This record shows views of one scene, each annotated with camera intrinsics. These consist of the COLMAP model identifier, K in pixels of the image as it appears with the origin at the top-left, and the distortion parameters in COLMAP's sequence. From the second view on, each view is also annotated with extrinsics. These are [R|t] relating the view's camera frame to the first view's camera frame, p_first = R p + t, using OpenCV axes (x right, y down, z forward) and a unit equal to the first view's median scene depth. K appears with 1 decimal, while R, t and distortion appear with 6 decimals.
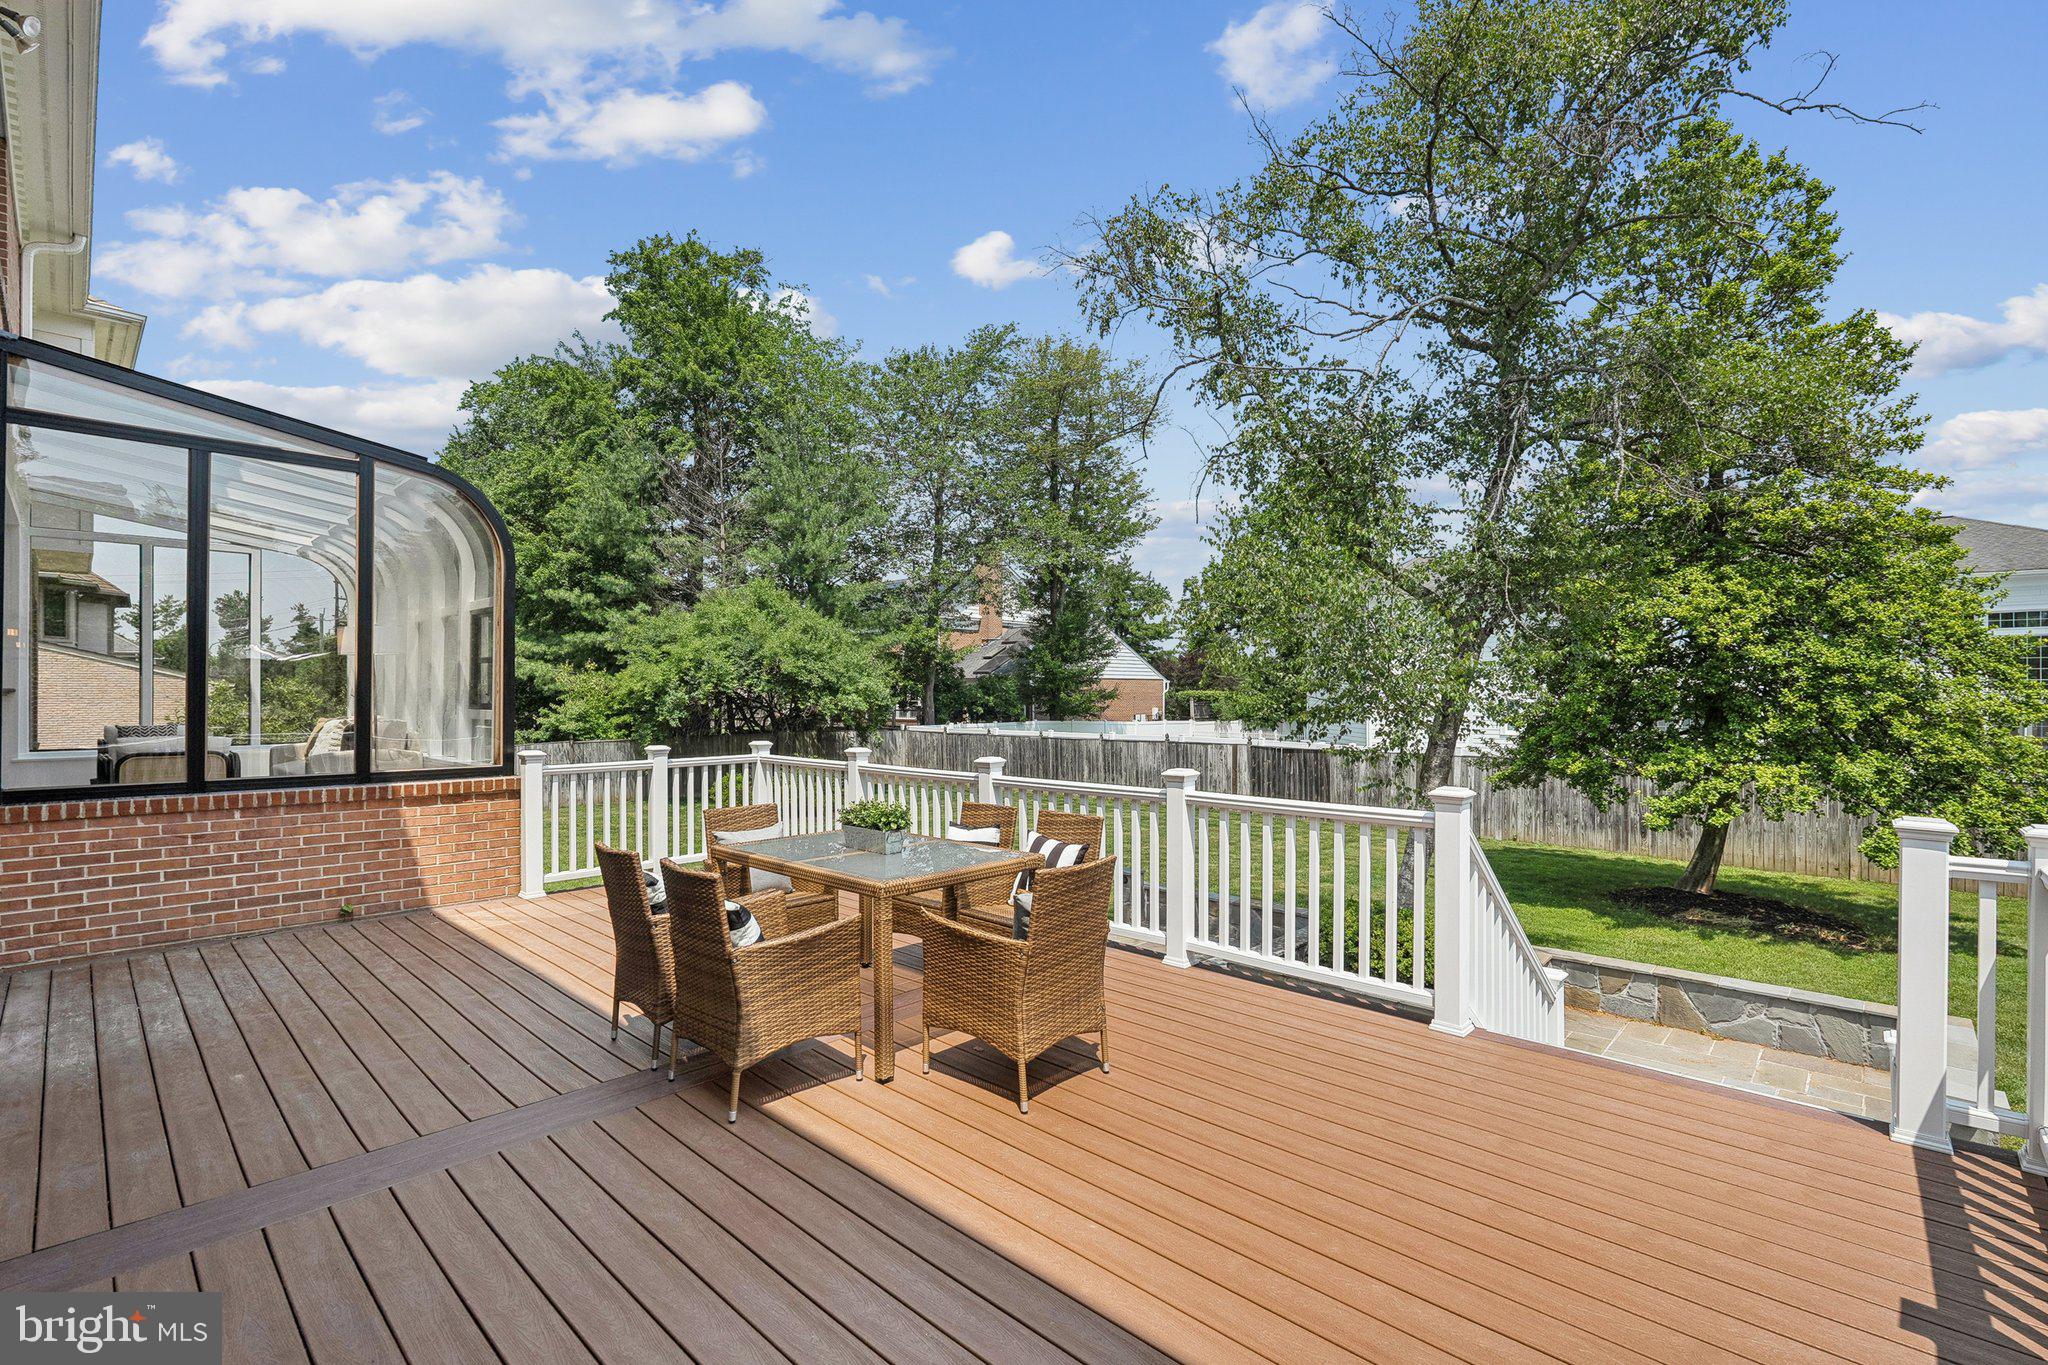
lens RADIAL K [[903.2, 0, 1024.0], [0, 903.2, 682.5], [0, 0, 1]] dist [0.000563, 0.000045]
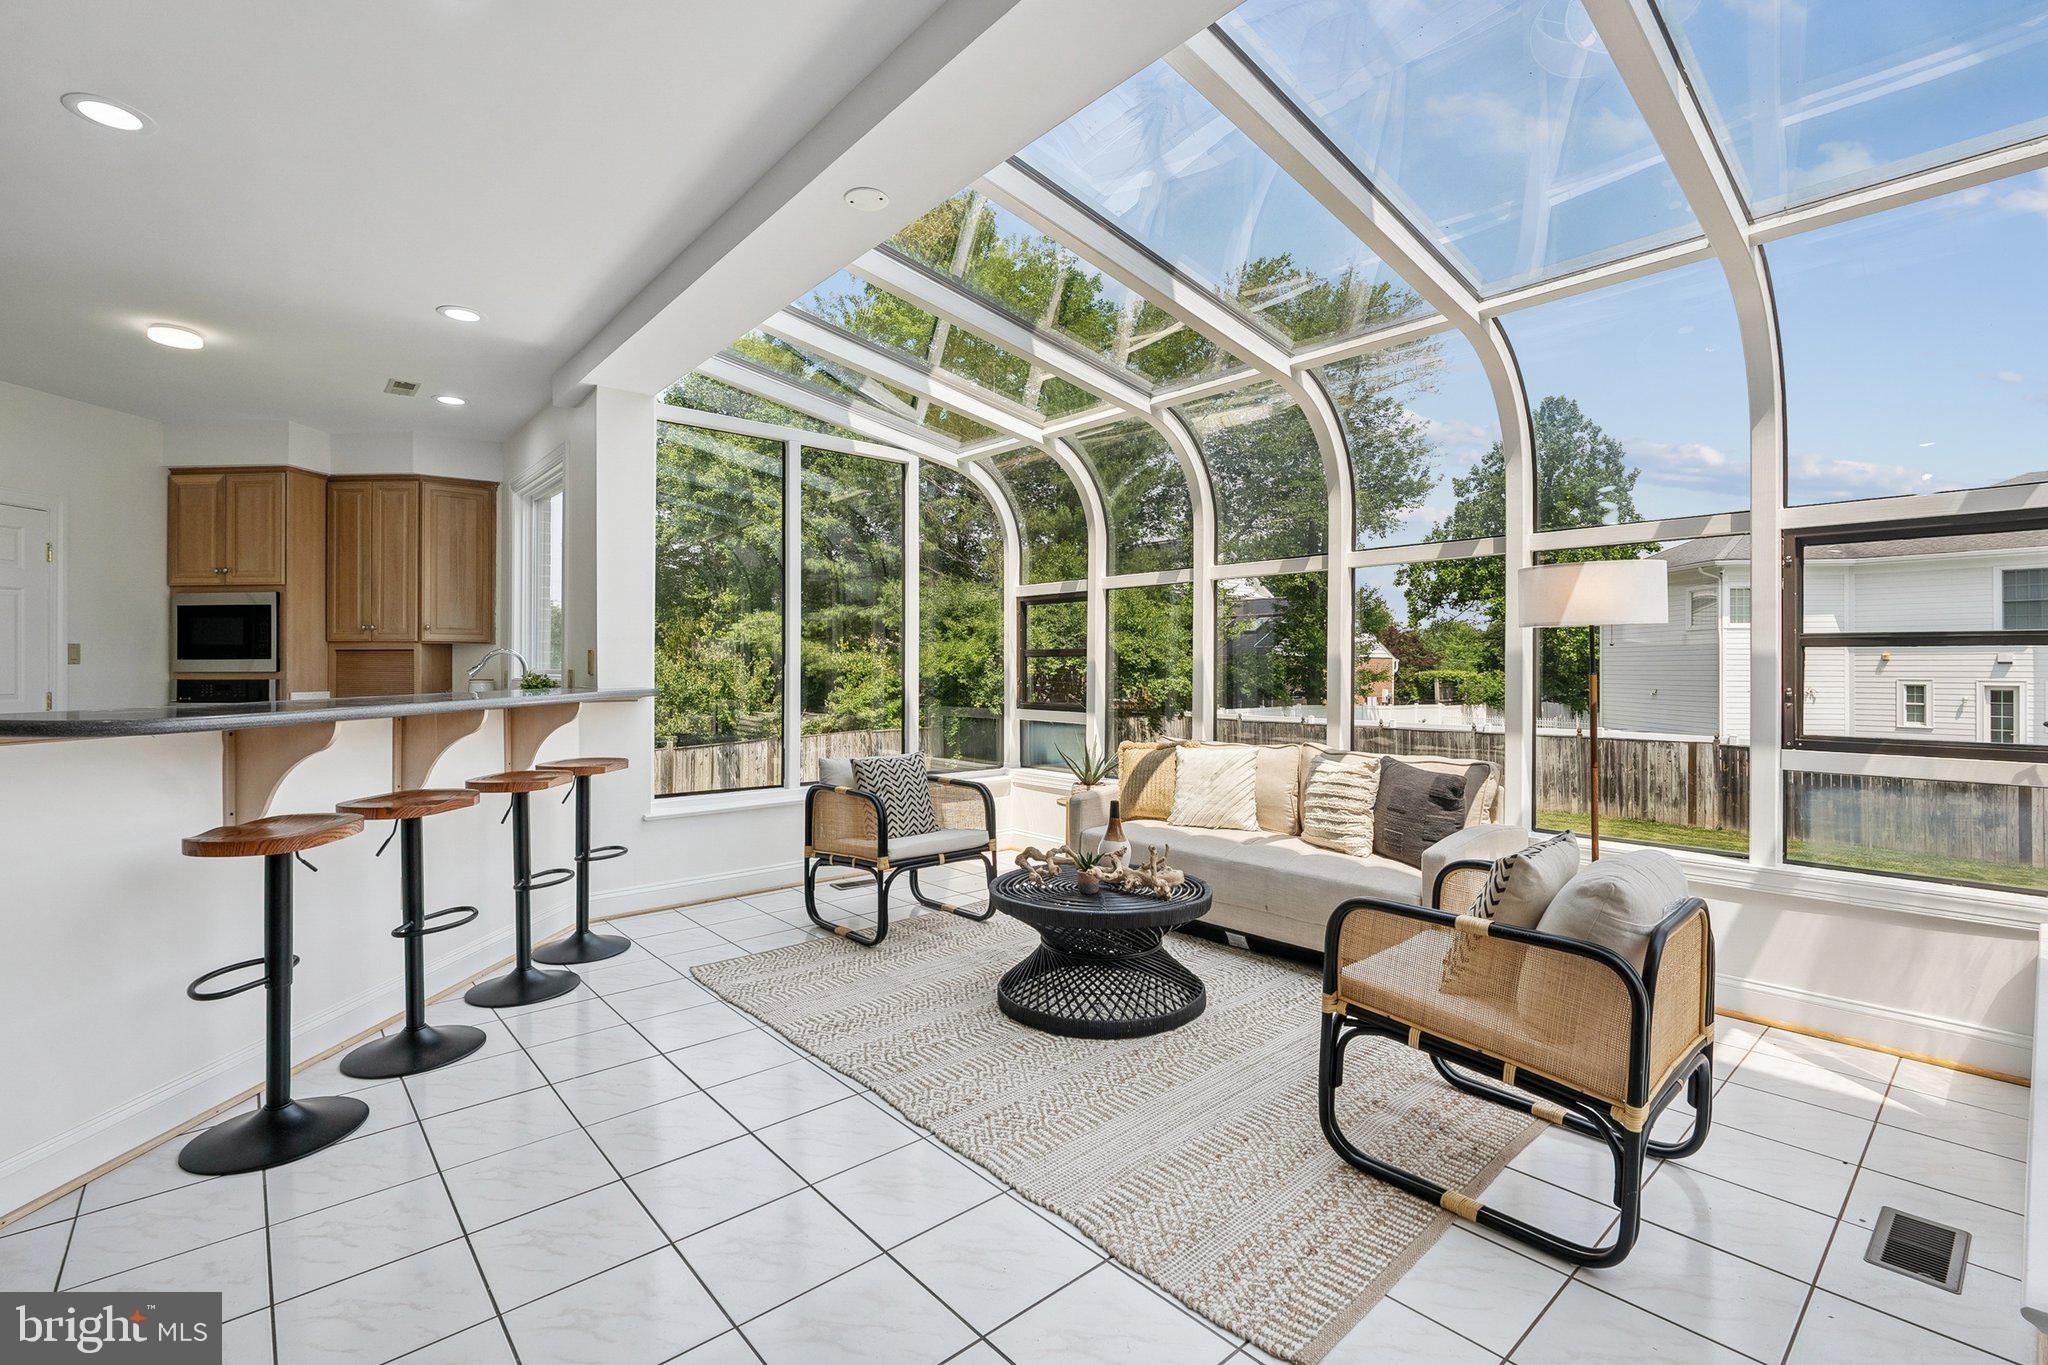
lens RADIAL K [[903.2, 0, 1024.0], [0, 903.2, 682.5], [0, 0, 1]] dist [0.000563, 0.000045]
pose [[0.994170, 0.005758, -0.107666, -0.249298], [-0.002992, 0.999662, 0.025837, -0.003432], [0.107778, -0.025364, 0.993851, 0.127102]]
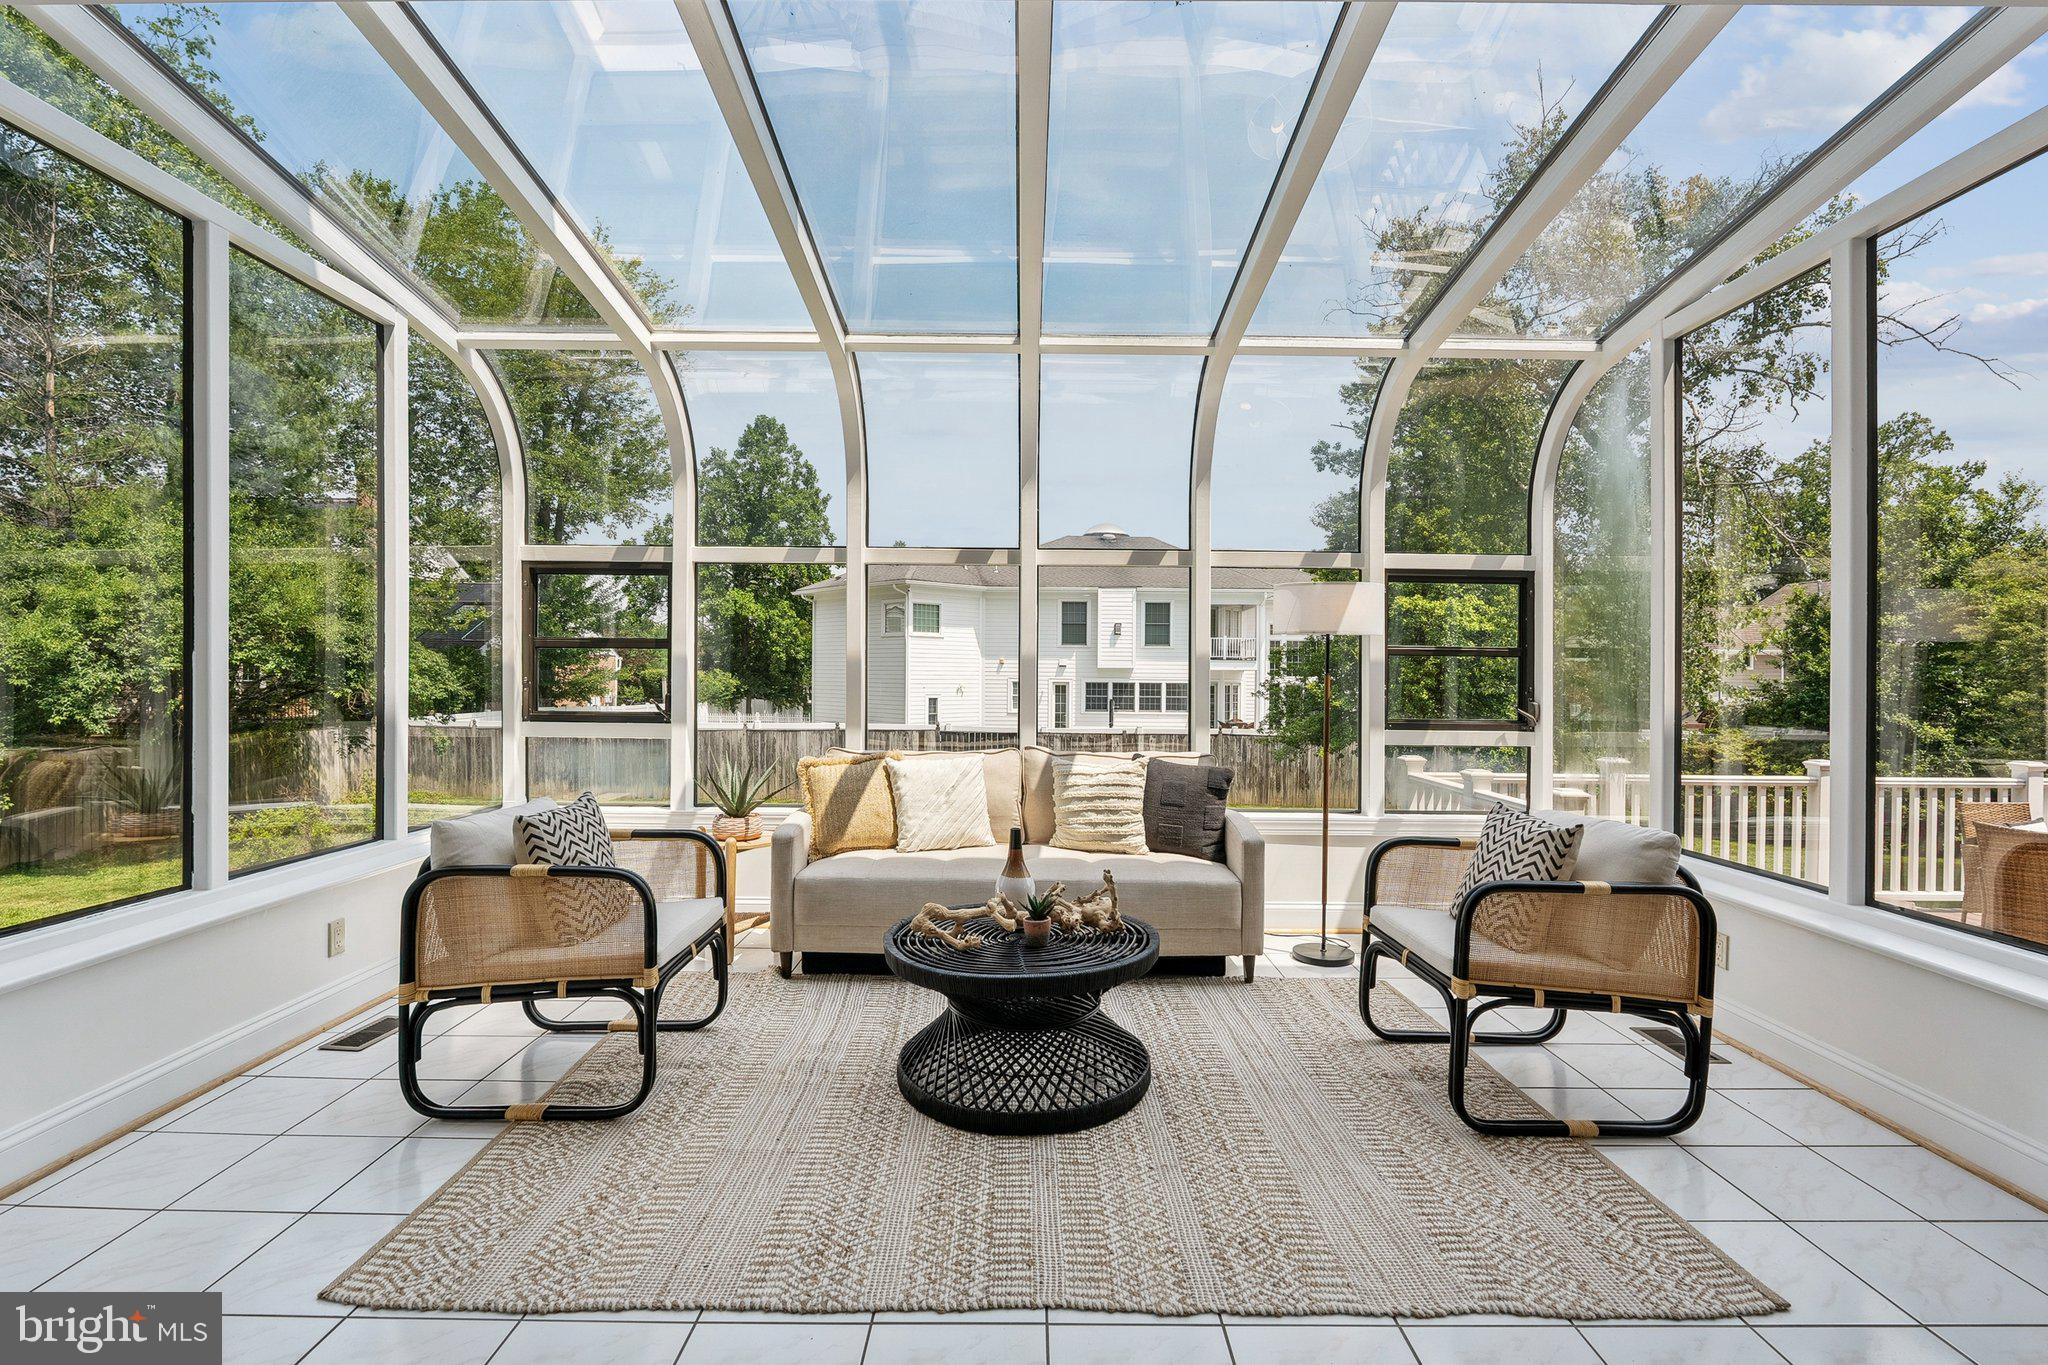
lens RADIAL K [[929.2, 0, 1024.0], [0, 929.2, 682.5], [0, 0, 1]] dist [0.000321, -0.000212]
pose [[0.737609, 0.000602, 0.675228, -0.331267], [-0.017508, 0.999680, 0.018235, -0.002226], [-0.675001, -0.025272, 0.737384, 0.181236]]
